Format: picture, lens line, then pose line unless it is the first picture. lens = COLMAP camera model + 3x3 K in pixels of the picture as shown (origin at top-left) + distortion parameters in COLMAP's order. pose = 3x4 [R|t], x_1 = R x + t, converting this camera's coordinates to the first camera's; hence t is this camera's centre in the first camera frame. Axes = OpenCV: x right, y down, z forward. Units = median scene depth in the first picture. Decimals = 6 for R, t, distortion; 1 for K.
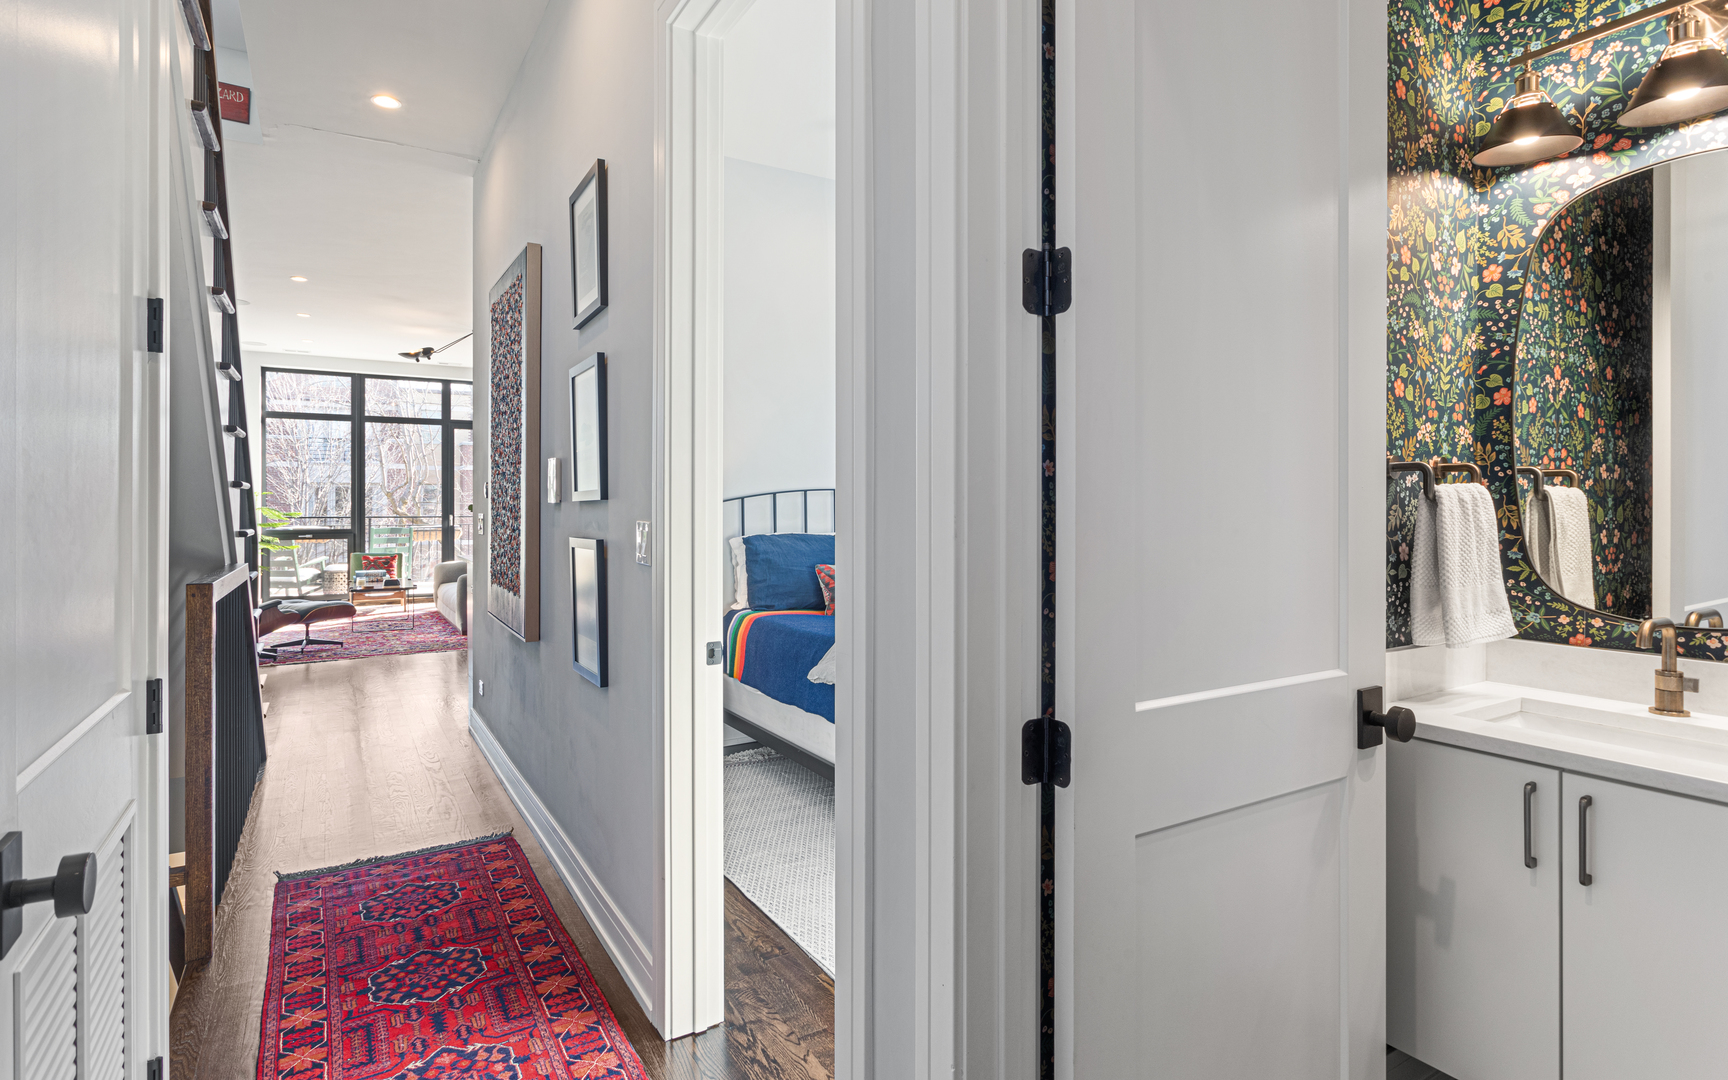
lens RADIAL K [[856.1, 0, 849.9], [0, 856.1, 504.3], [0, 0, 1]] dist [-0.004080, -0.000698]
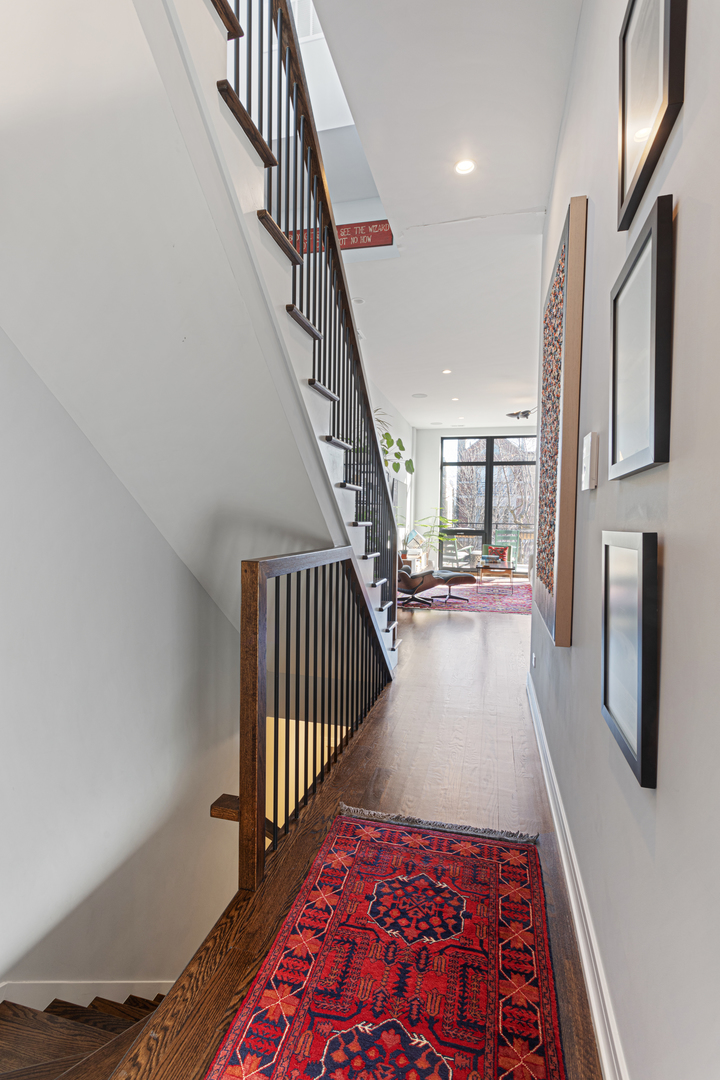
lens RADIAL K [[506.2, 0, 360.0], [0, 506.2, 540.0], [0, 0, 1]] dist [0.001475, -0.001714]
pose [[0.695124, 0.039615, -0.717797, -0.145091], [-0.011183, 0.998956, 0.044302, 0.026049], [0.718803, -0.022768, 0.694841, 0.493490]]
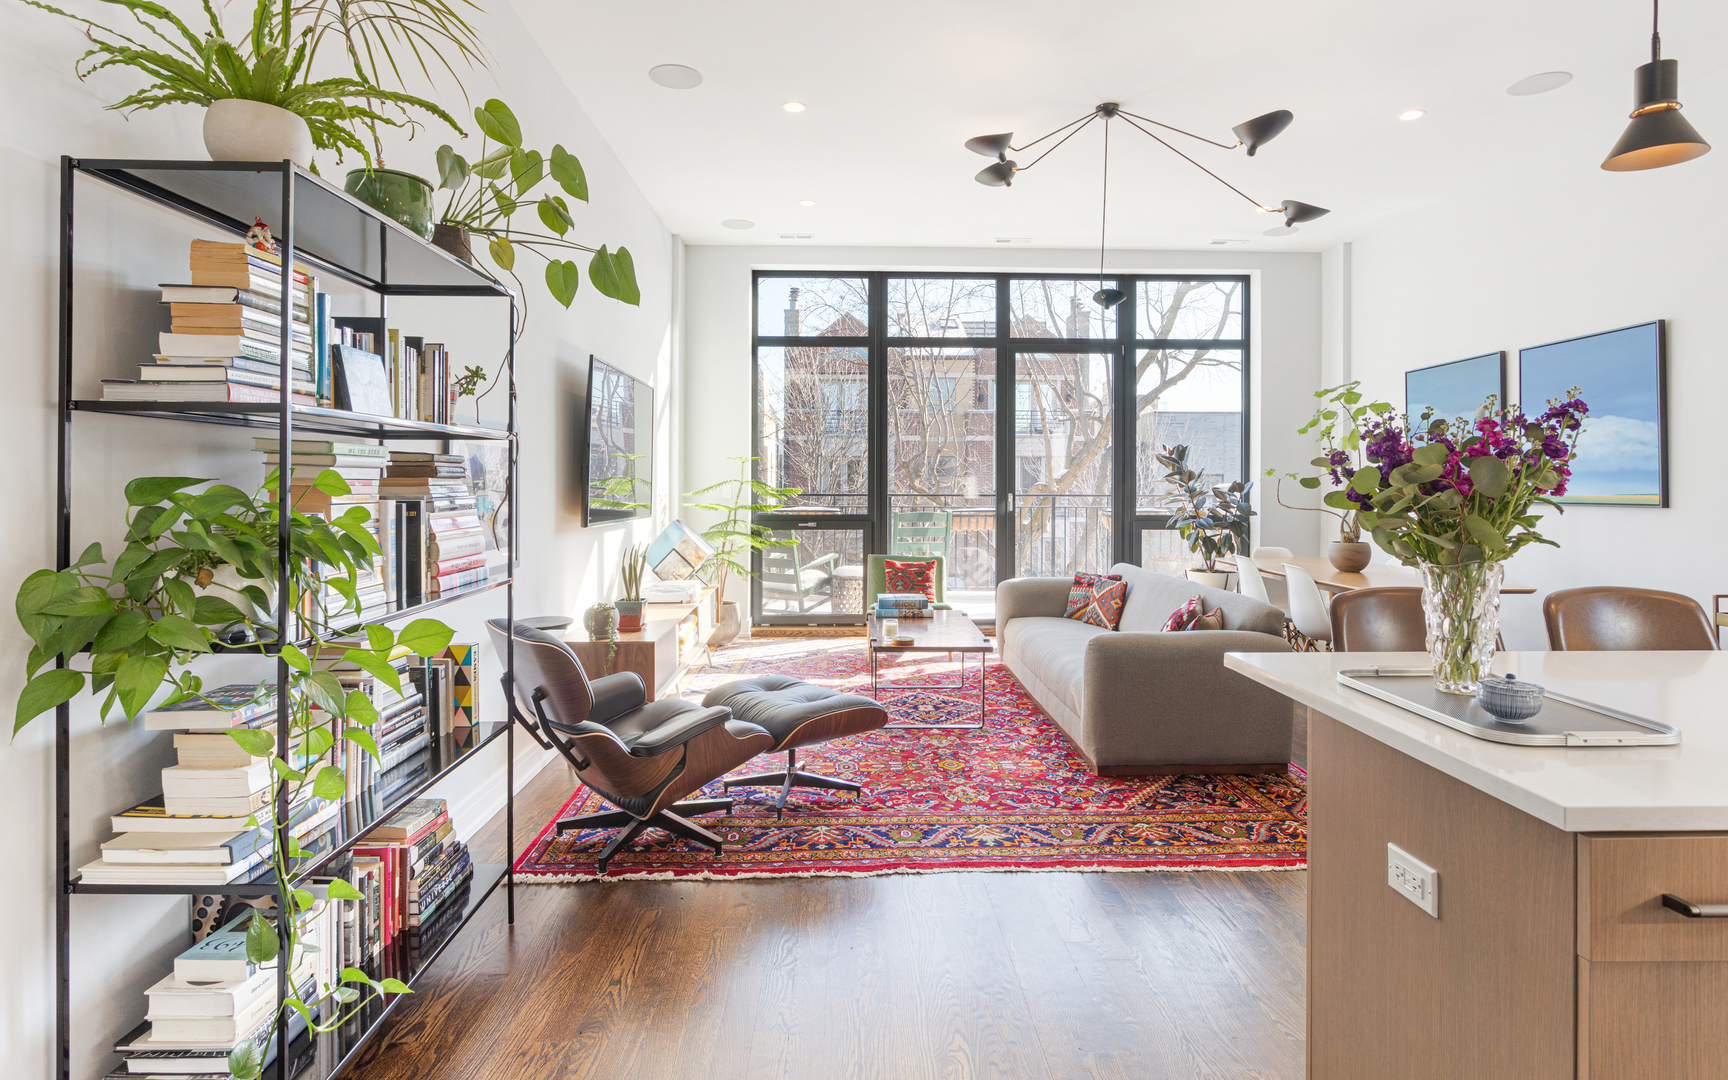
lens RADIAL K [[899.2, 0, 863.6], [0, 899.2, 485.0], [0, 0, 1]] dist [-0.004234, 0.000986]
pose [[0.865663, 0.004738, -0.500605, -0.905078], [-0.001054, 0.999970, 0.007643, 0.006372], [0.500626, -0.006089, 0.865642, 1.507594]]
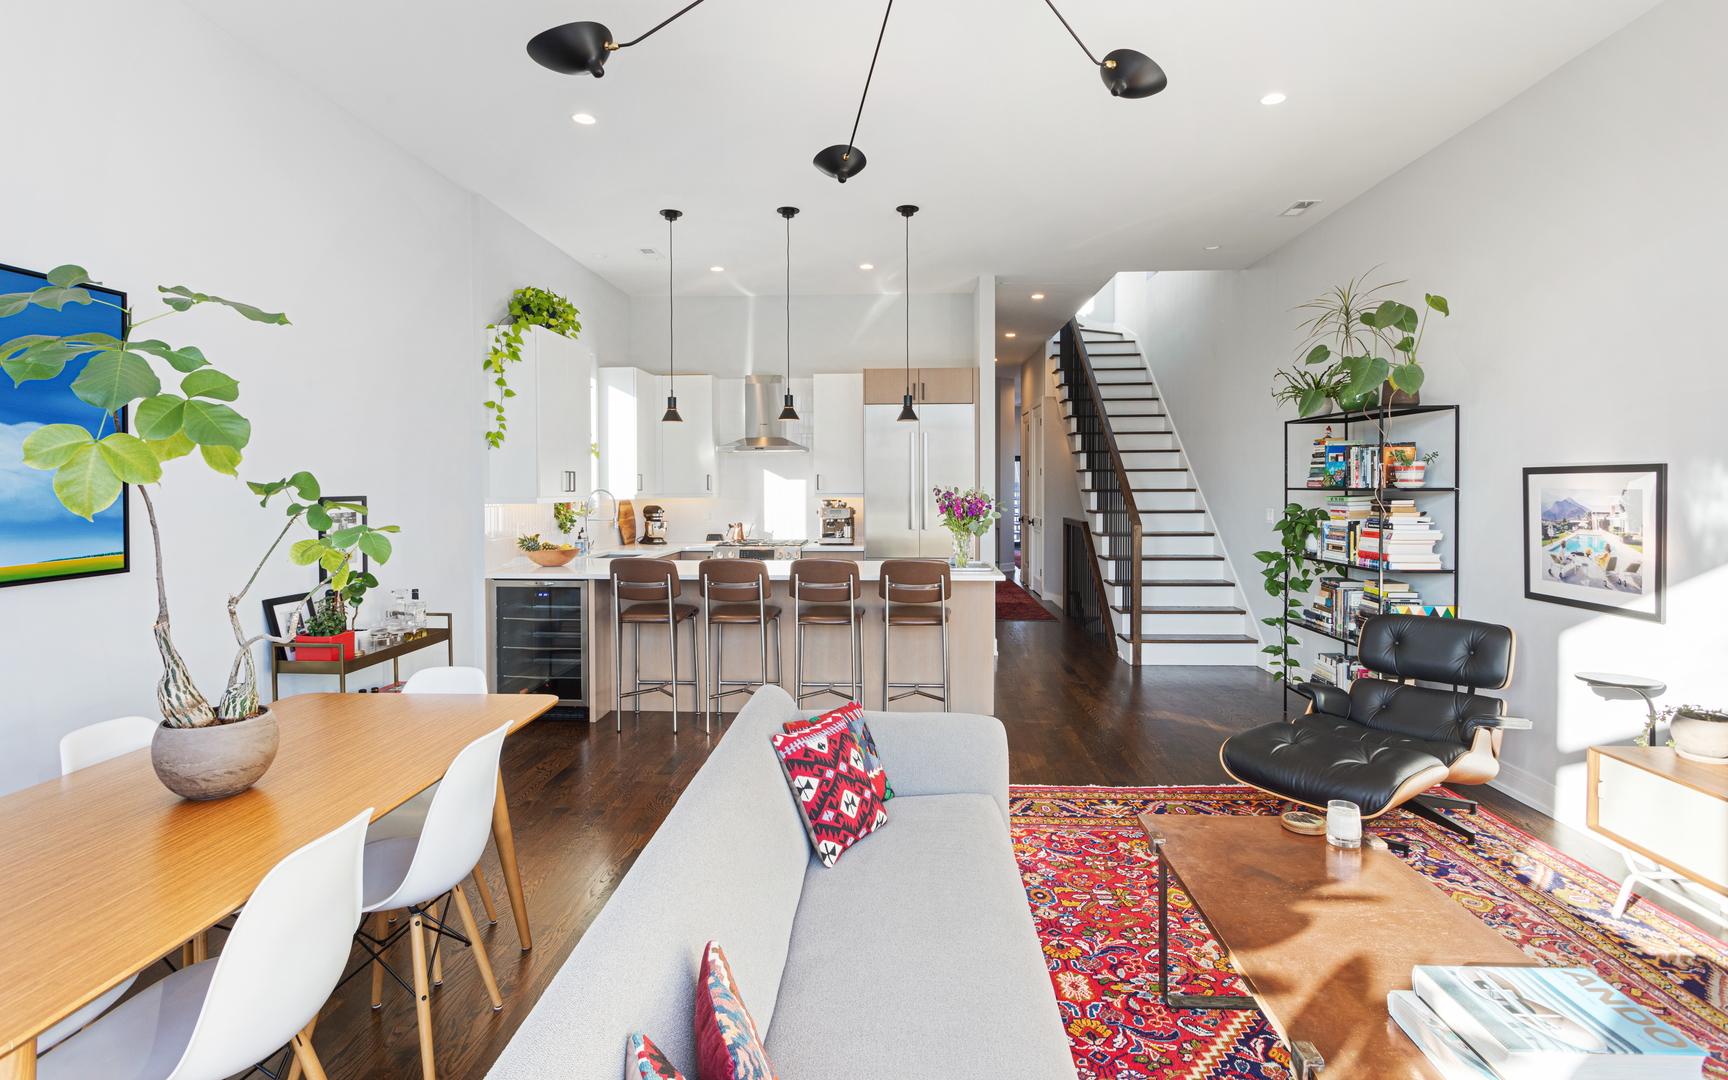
lens RADIAL K [[856.1, 0, 849.9], [0, 856.1, 504.3], [0, 0, 1]] dist [-0.004080, -0.000698]
pose [[-0.820983, -0.009983, 0.570865, -1.685379], [0.001714, 0.999800, 0.019949, -0.037572], [-0.570949, 0.017356, -0.820802, 3.685743]]
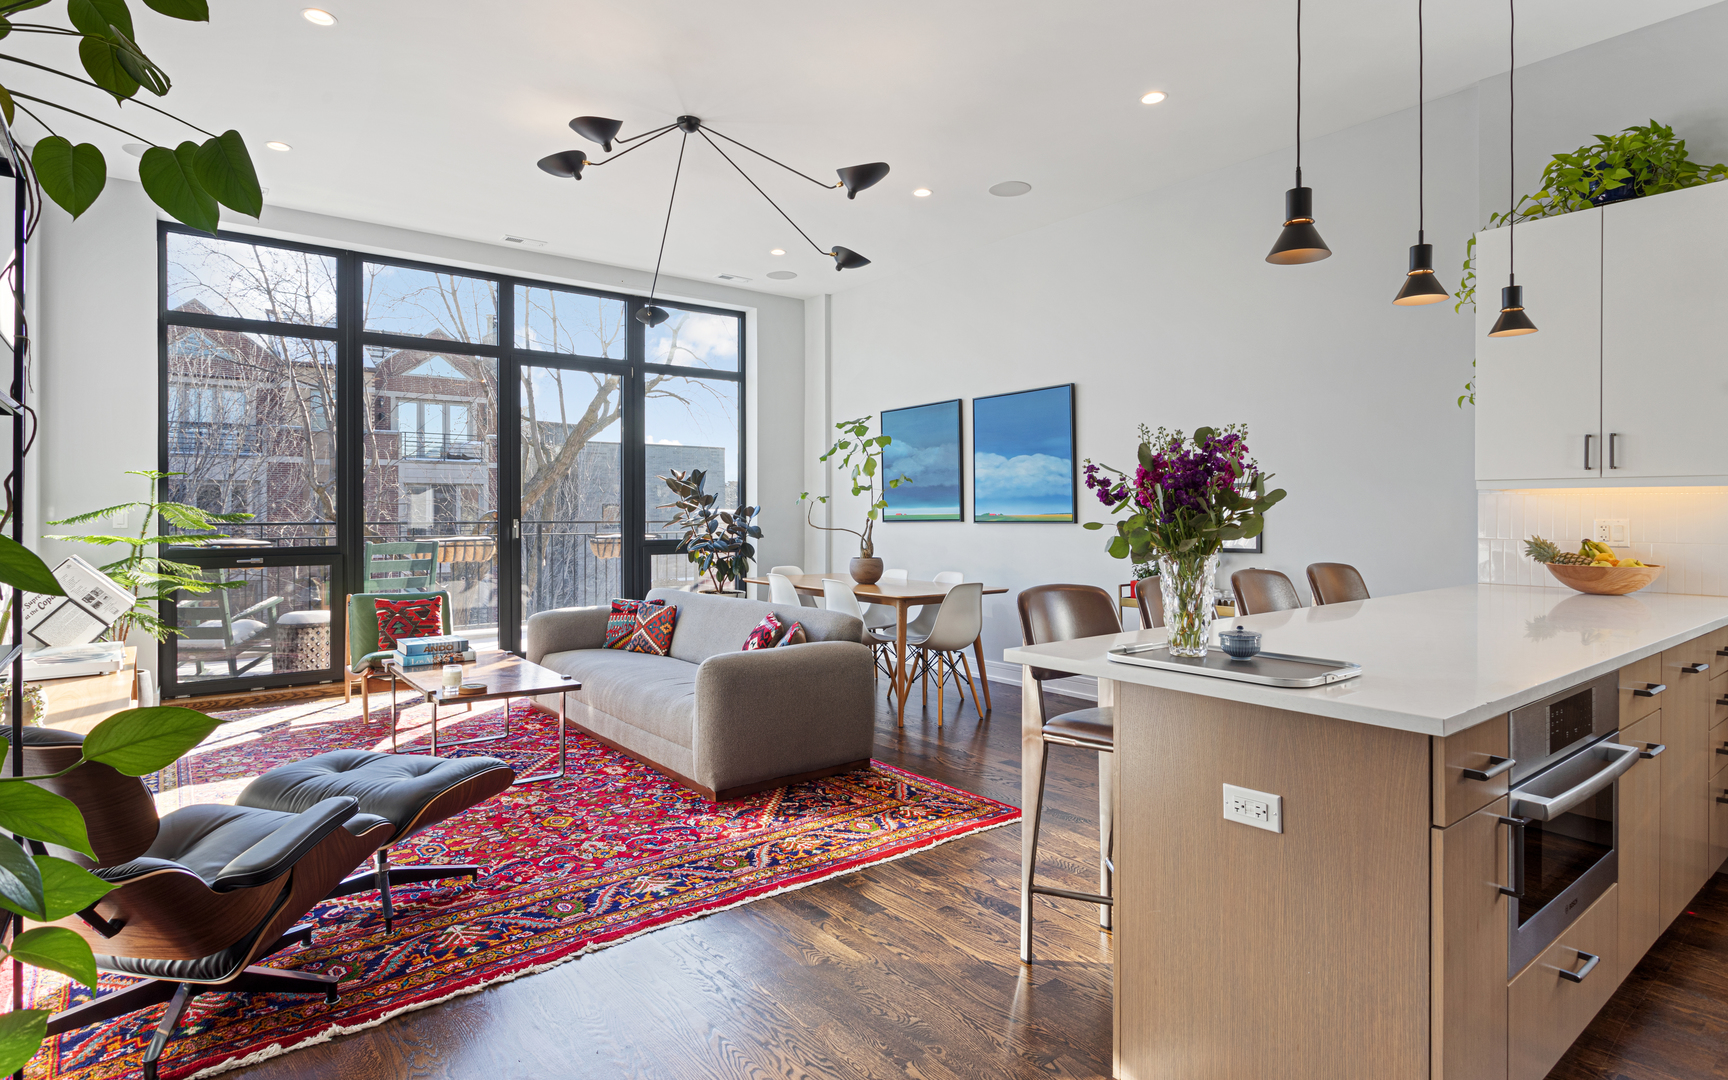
lens RADIAL K [[905.0, 0, 864.6], [0, 905.0, 513.4], [0, 0, 1]] dist [-0.027812, 0.017740]
pose [[0.993016, 0.000452, 0.117979, -1.192496], [-0.000987, 0.999990, 0.004472, 0.023047], [-0.117976, -0.004557, 0.993006, 1.511811]]
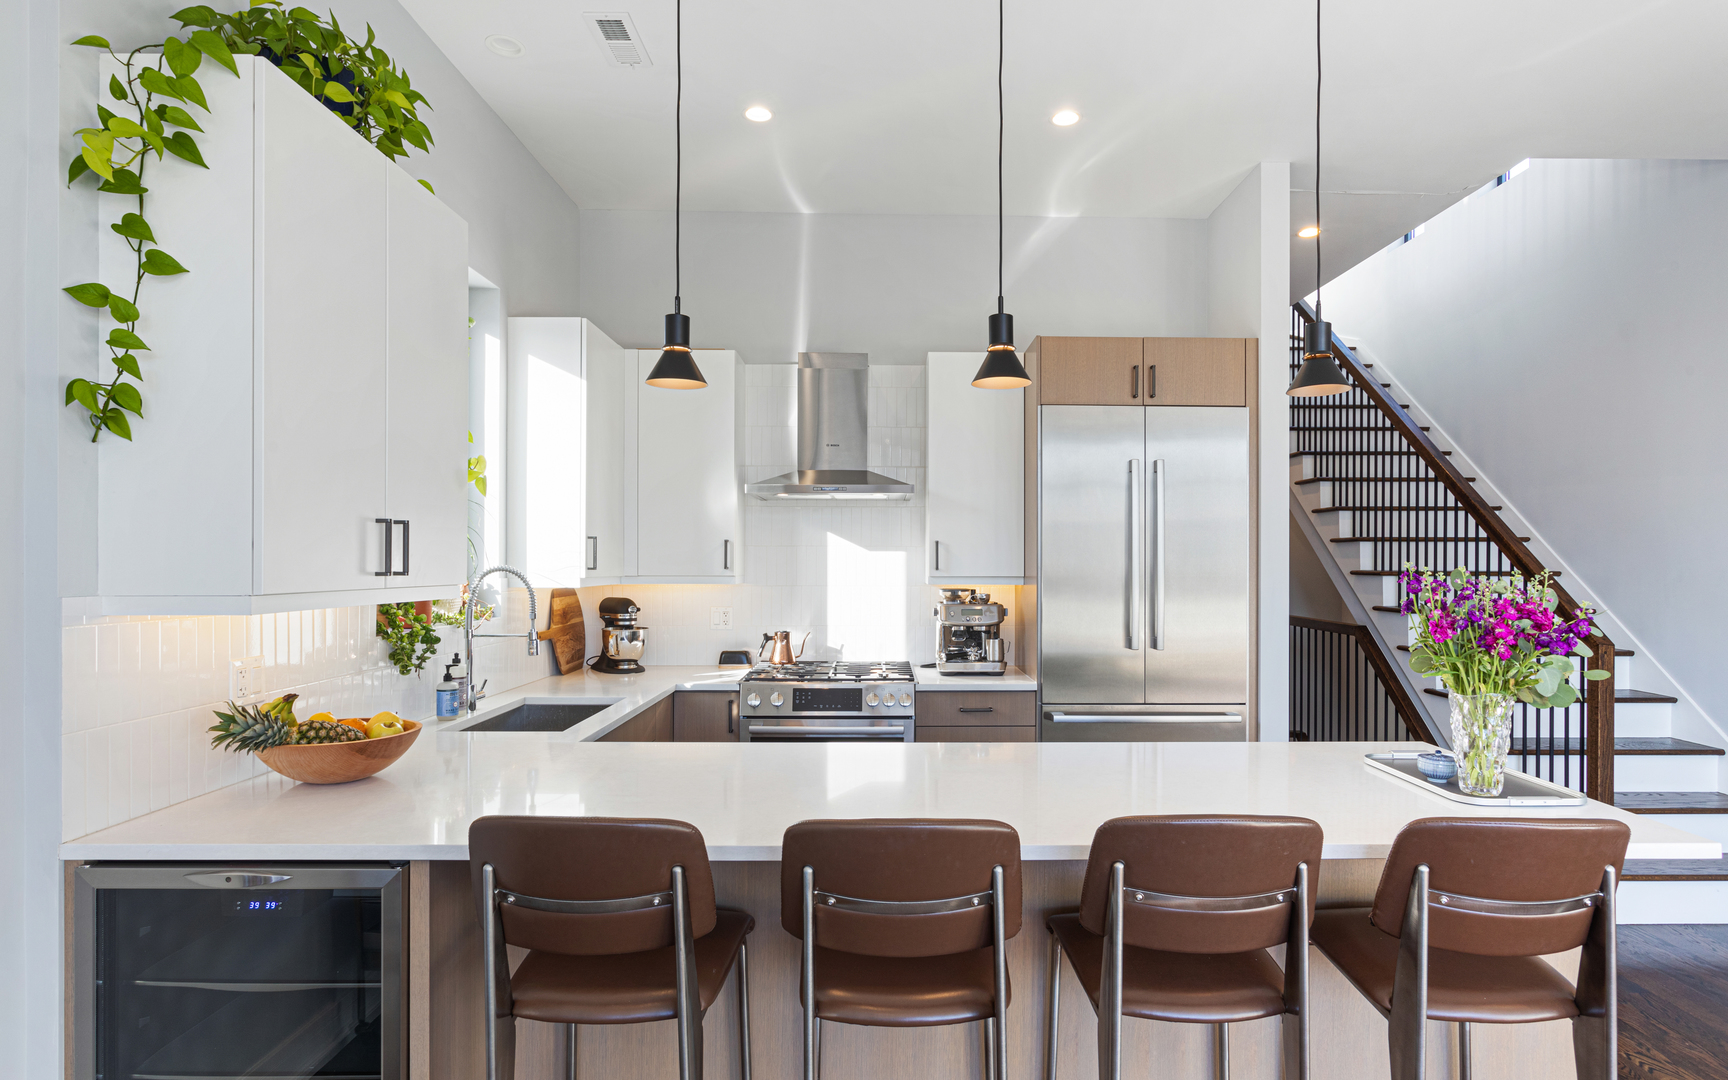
lens RADIAL K [[887.2, 0, 884.8], [0, 887.2, 561.7], [0, 0, 1]] dist [-0.005238, -0.000465]
pose [[-0.857918, -0.001846, 0.513783, -0.834280], [-0.003549, 0.999991, -0.002332, -0.039448], [-0.513775, -0.003824, -0.857917, 2.918167]]
